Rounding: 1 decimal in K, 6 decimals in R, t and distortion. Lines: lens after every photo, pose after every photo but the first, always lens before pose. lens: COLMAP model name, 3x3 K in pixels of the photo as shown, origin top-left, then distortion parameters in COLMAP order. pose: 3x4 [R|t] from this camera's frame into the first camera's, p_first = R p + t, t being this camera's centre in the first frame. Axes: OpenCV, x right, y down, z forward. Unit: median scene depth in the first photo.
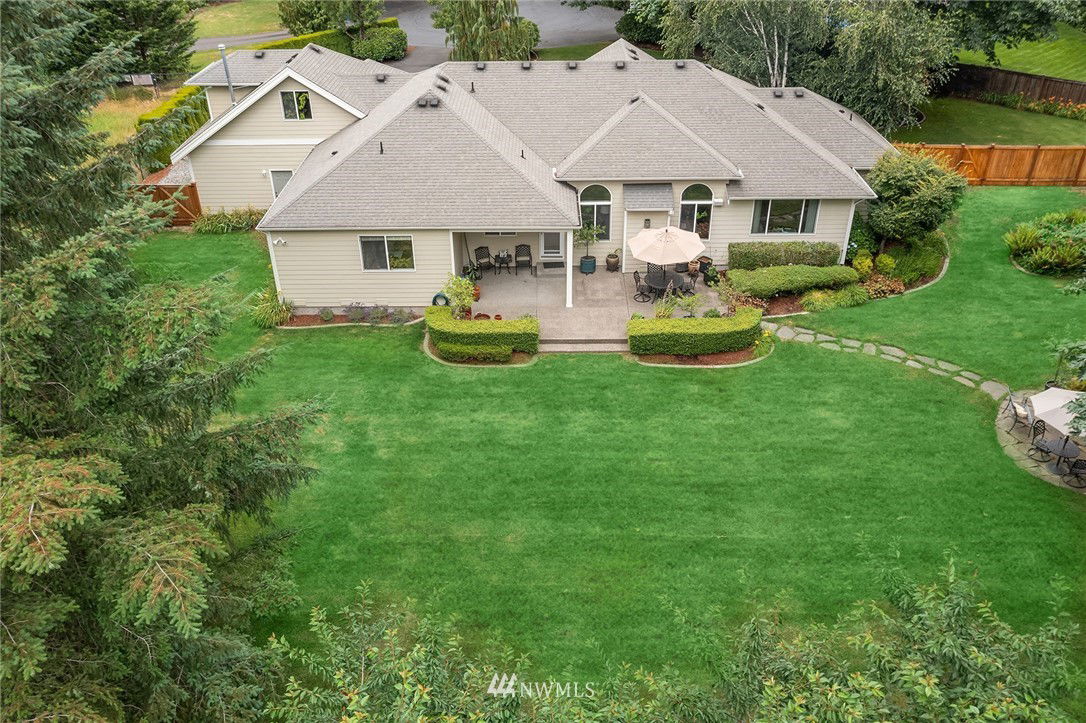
lens RADIAL K [[851.5, 0, 539.5], [0, 851.5, 352.2], [0, 0, 1]] dist [-0.019921, 0.002103]
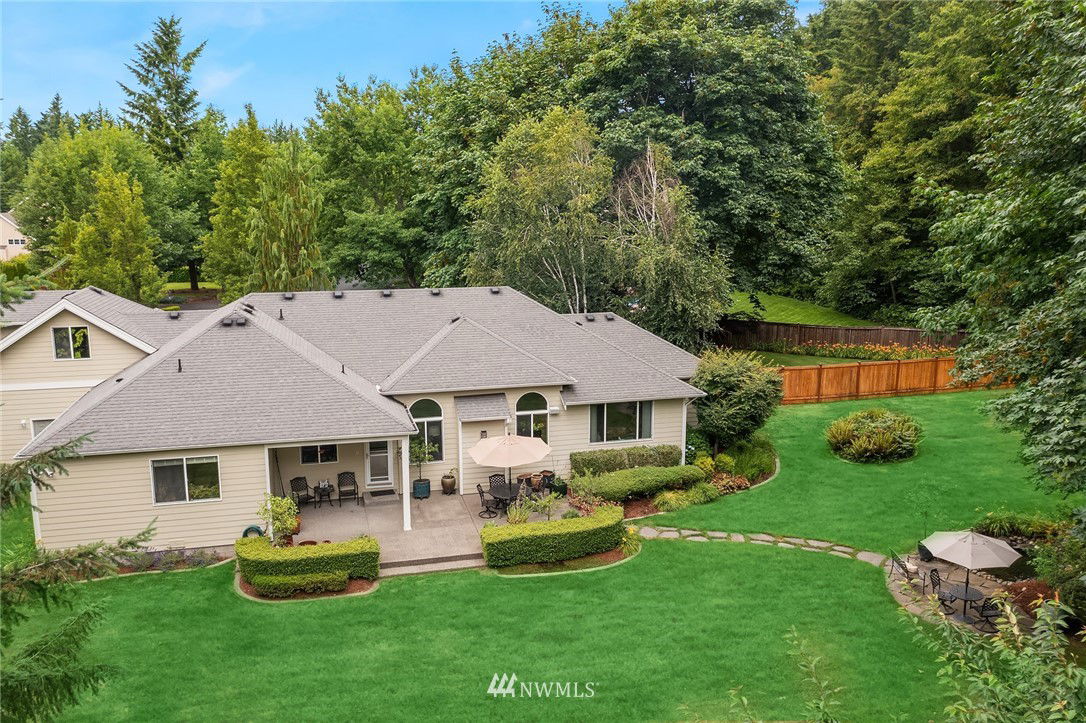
lens RADIAL K [[851.5, 0, 539.5], [0, 851.5, 352.2], [0, 0, 1]] dist [-0.019921, 0.002103]
pose [[0.964851, -0.037446, 0.260116, -0.052729], [0.130619, 0.927209, -0.351029, 0.097727], [-0.228037, 0.372667, 0.899510, 0.118472]]
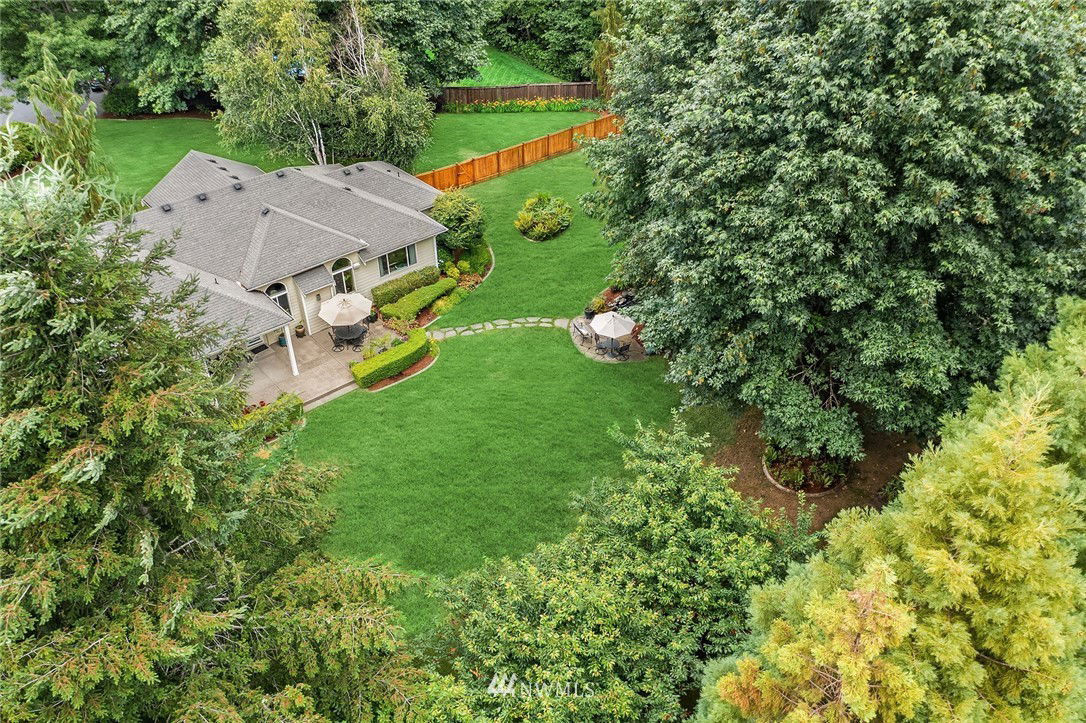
lens RADIAL K [[851.5, 0, 539.5], [0, 851.5, 352.2], [0, 0, 1]] dist [-0.019921, 0.002103]
pose [[0.756161, -0.377852, 0.534273, -0.375790], [0.348823, 0.923525, 0.159450, -0.163887], [-0.553663, 0.065797, 0.830137, -0.345612]]
